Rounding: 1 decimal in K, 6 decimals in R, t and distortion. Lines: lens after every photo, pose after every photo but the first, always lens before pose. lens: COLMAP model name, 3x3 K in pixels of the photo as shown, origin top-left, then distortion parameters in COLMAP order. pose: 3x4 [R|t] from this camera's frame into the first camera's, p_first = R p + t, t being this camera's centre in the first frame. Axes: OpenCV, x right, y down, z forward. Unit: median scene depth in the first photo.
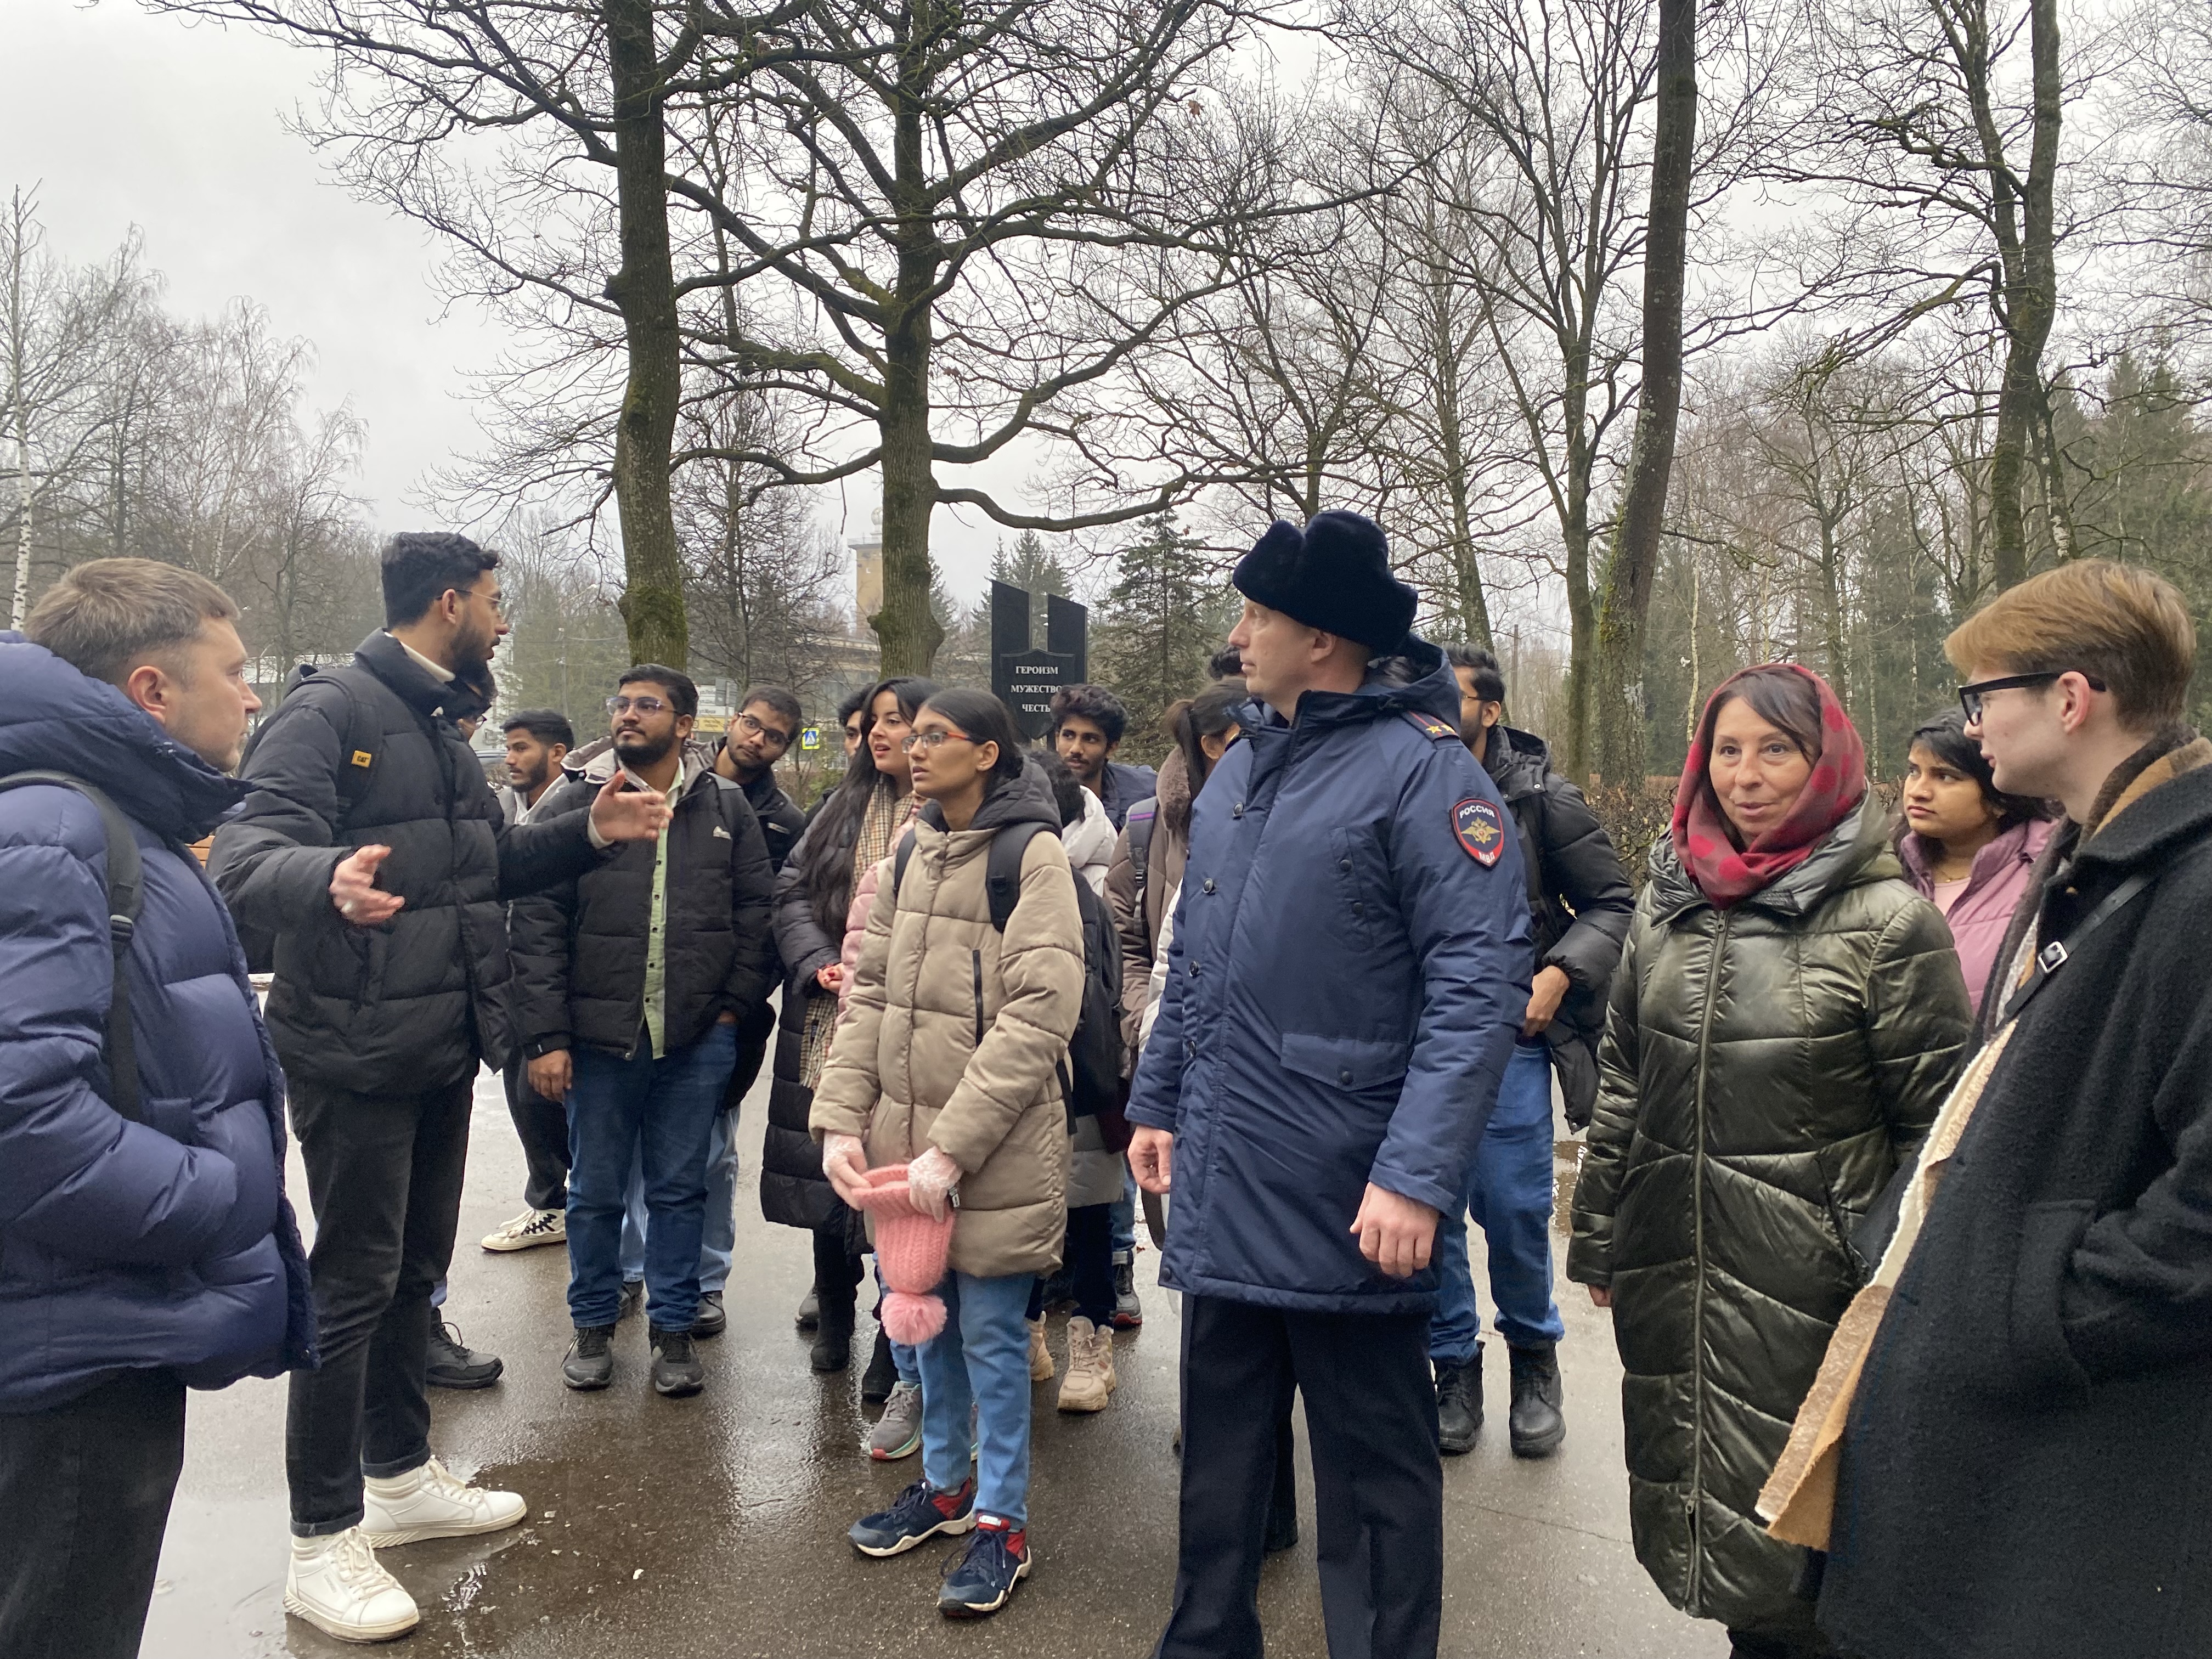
lens RADIAL K [[1675.9, 0, 1151.4], [0, 1675.9, 866.7], [0, 0, 1]] dist [0.007111, -0.000424]
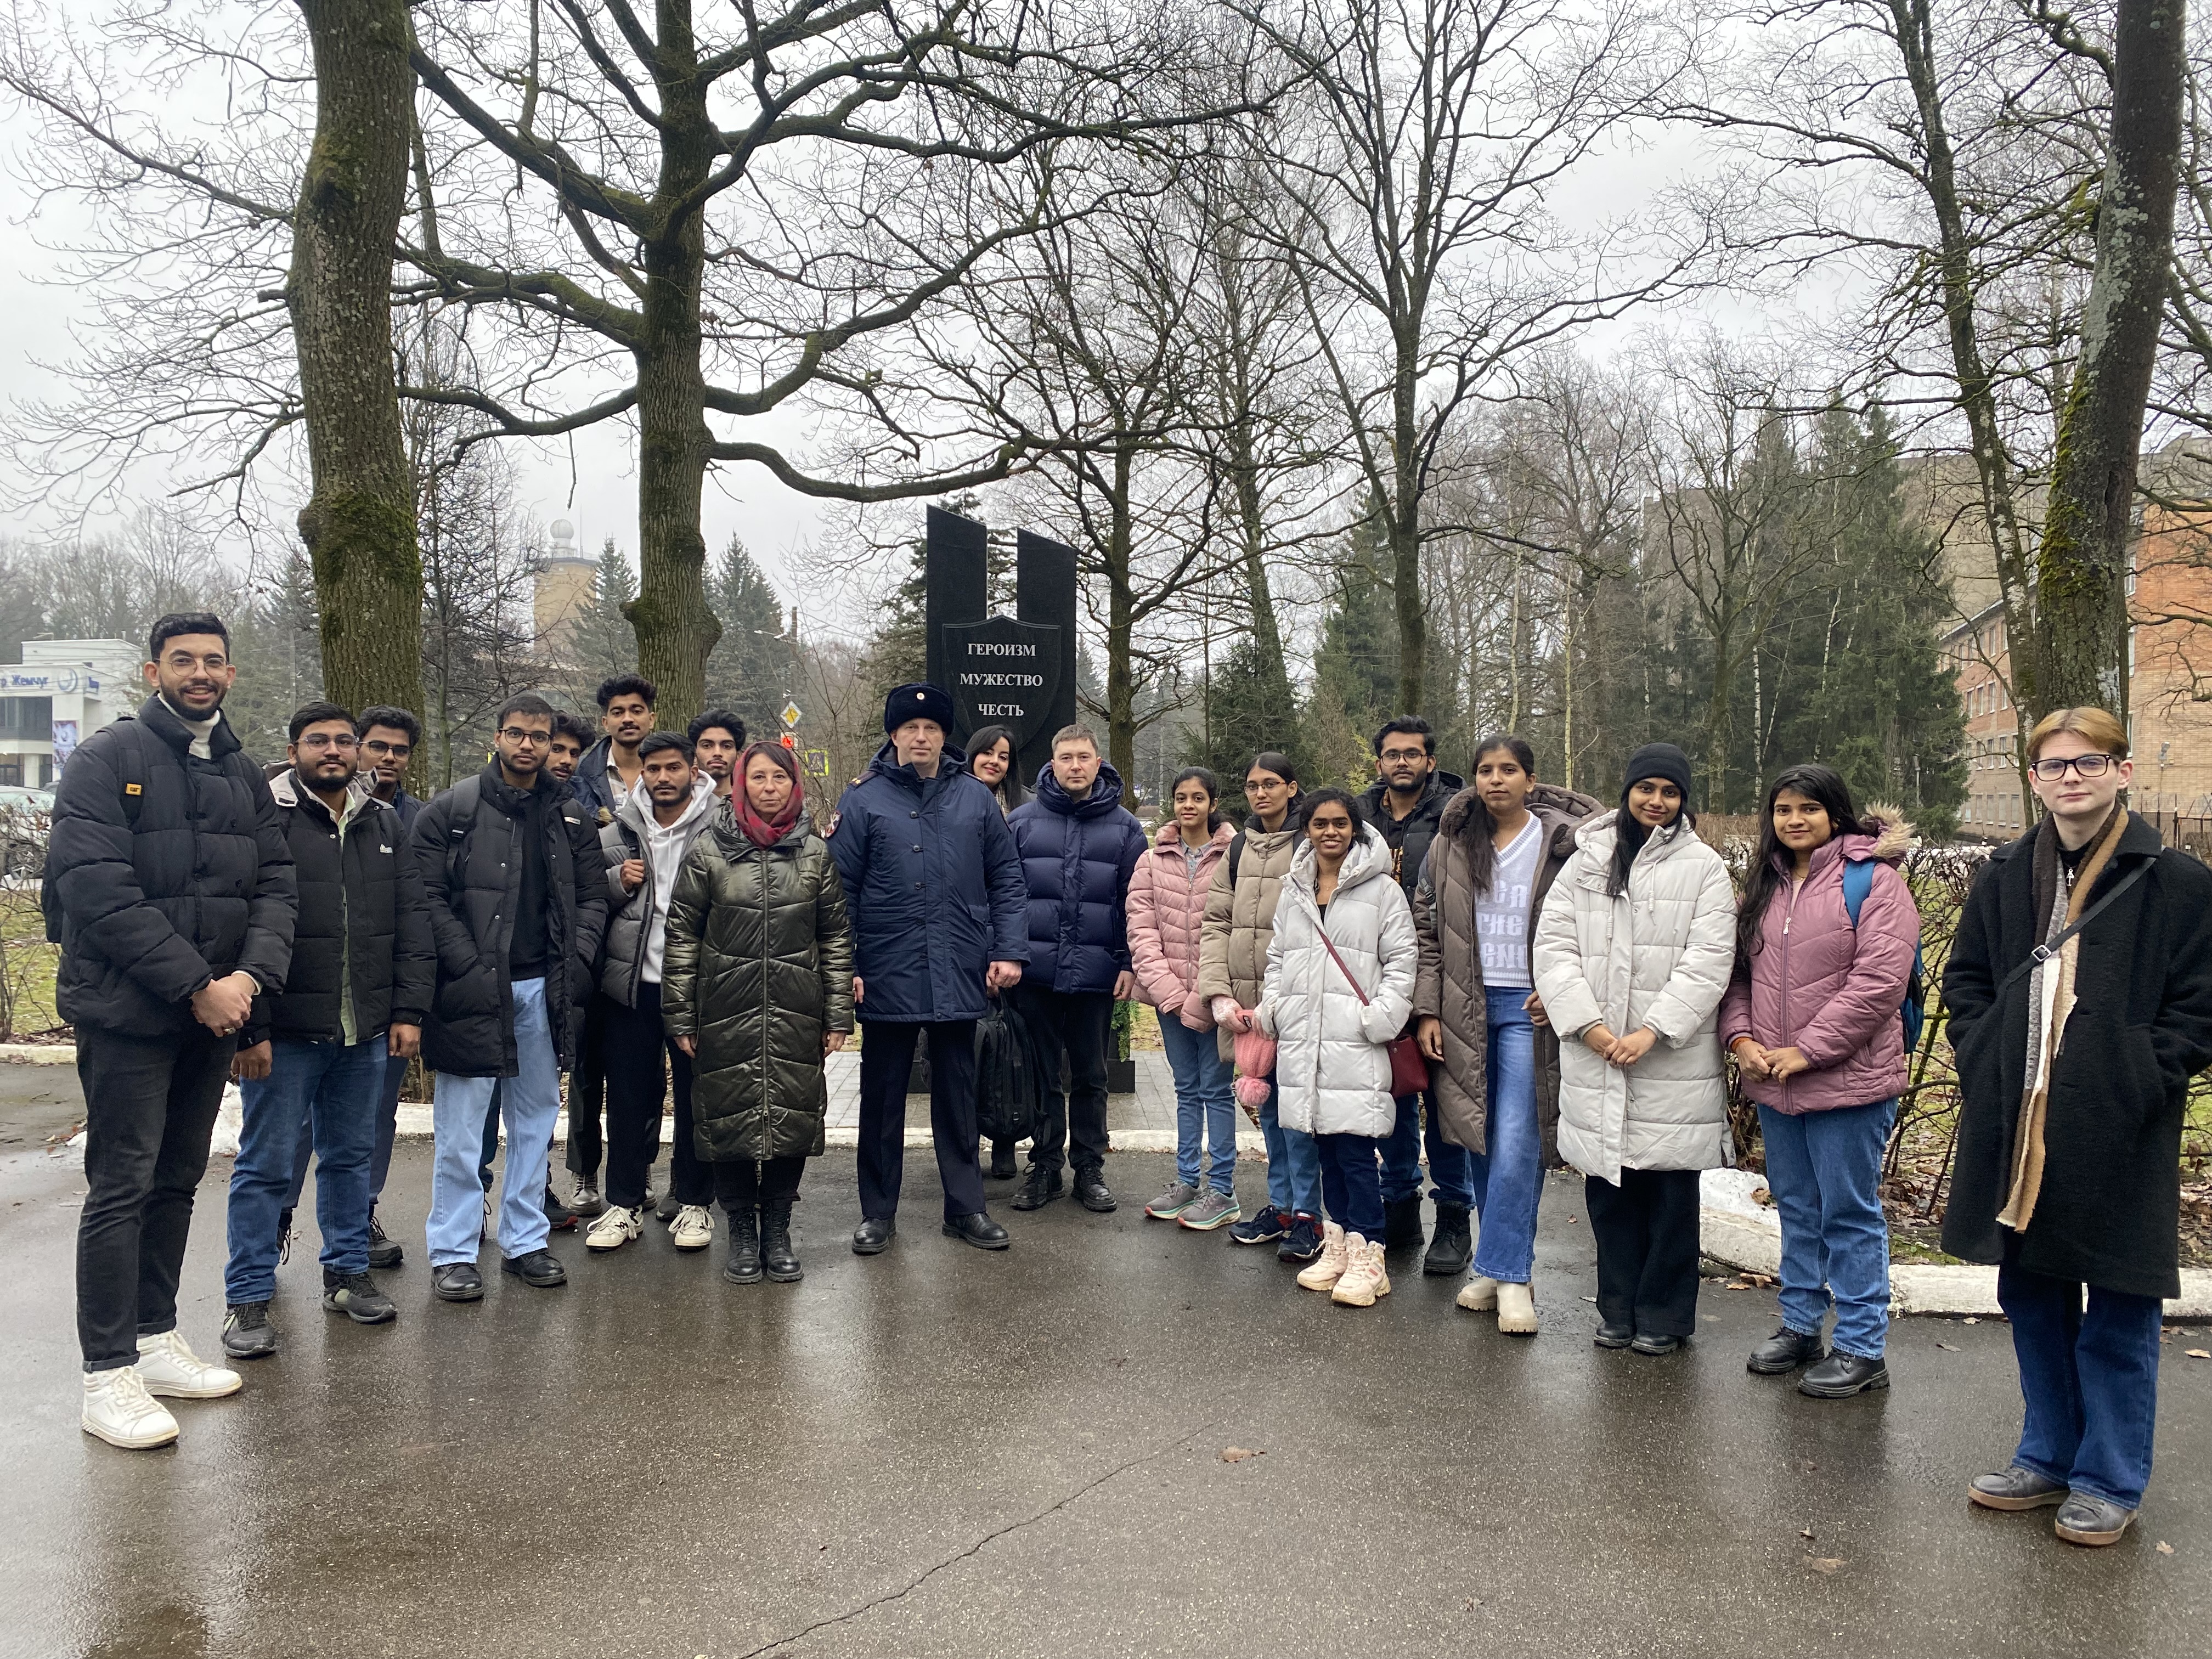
lens RADIAL K [[1698.9, 0, 1106.0], [0, 1698.9, 829.5], [0, 0, 1]] dist [0.020725, 0.005771]
pose [[0.988569, -0.002219, 0.150752, -0.061700], [0.007985, 0.999259, -0.037654, -0.012635], [-0.150556, 0.038427, 0.987854, 0.180705]]
